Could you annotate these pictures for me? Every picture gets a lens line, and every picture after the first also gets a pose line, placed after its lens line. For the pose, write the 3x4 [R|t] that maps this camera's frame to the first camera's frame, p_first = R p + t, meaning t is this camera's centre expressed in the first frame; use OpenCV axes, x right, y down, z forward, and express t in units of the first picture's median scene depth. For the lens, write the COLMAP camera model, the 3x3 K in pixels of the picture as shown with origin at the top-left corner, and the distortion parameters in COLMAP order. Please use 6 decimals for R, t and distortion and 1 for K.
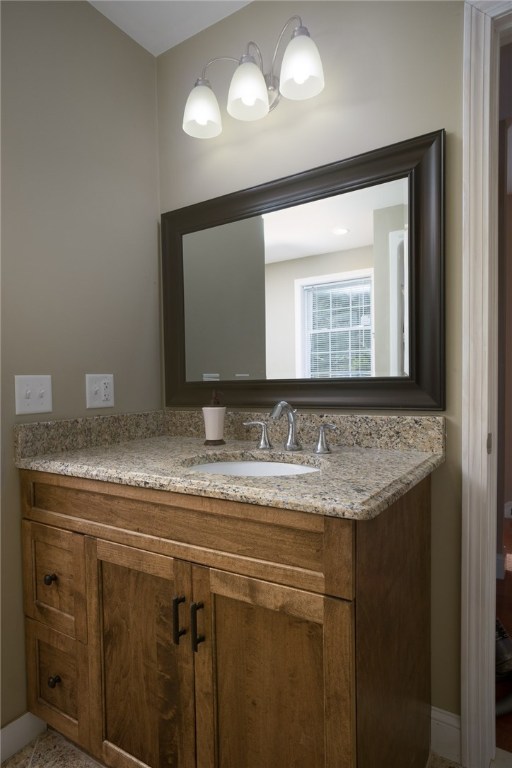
lens RADIAL K [[456.8, 0, 253.6], [0, 456.8, 391.1], [0, 0, 1]] dist [0.015025, 0.001143]
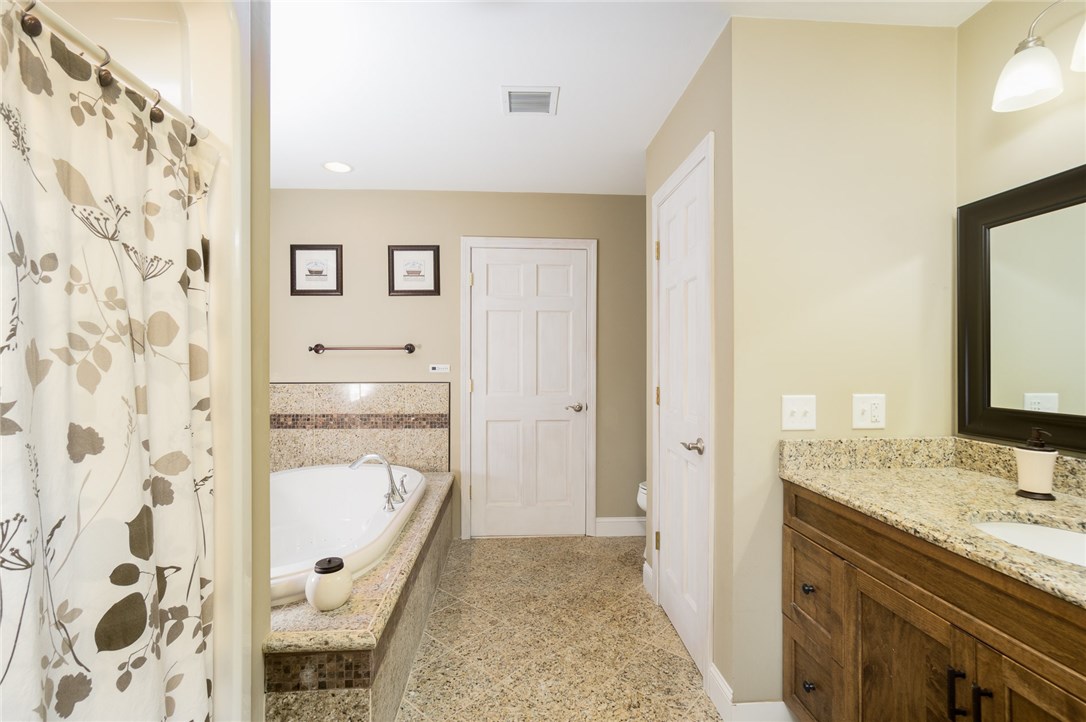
lens RADIAL K [[487.7, 0, 542.4], [0, 487.7, 359.0], [0, 0, 1]] dist [-0.022229, 0.010832]
pose [[0.600418, 0.021269, -0.799404, 0.079862], [-0.037805, 0.999284, -0.001808, -0.108885], [0.798793, 0.031307, 0.600791, -0.200896]]
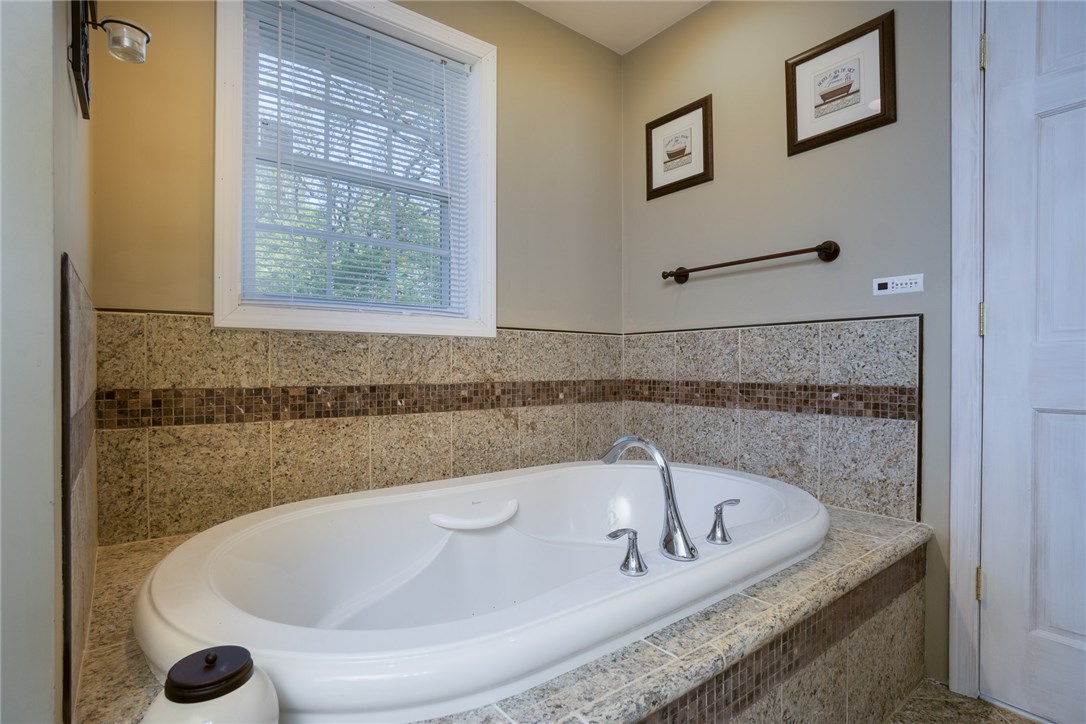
lens RADIAL K [[541.0, 0, 543.2], [0, 541.0, 369.1], [0, 0, 1]] dist [-0.029168, 0.005749]
pose [[-0.319839, 0.027058, -0.947086, -0.882121], [-0.022617, 0.999089, 0.036182, 0.137792], [0.947202, 0.032993, -0.318935, 0.565641]]
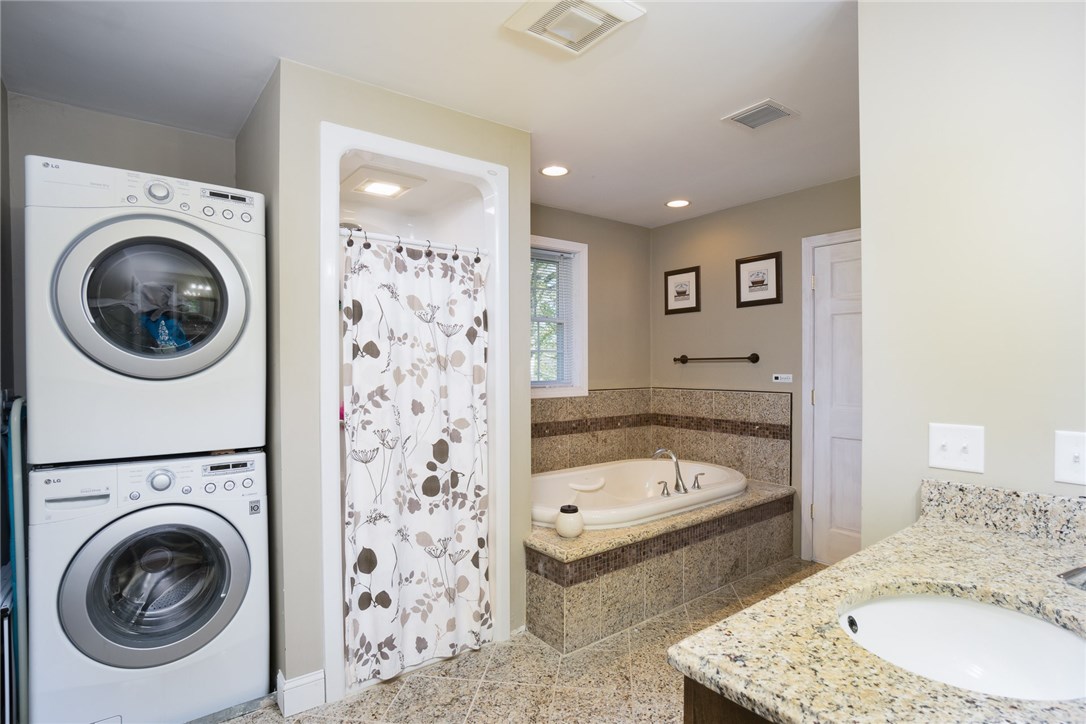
lens RADIAL K [[555.3, 0, 541.2], [0, 555.3, 370.8], [0, 0, 1]] dist [-0.026358, 0.002032]
pose [[-0.330813, 0.035192, -0.943040, 0.811240], [-0.017719, 0.998897, 0.043492, -0.186305], [0.943530, 0.031097, -0.329824, 0.720033]]
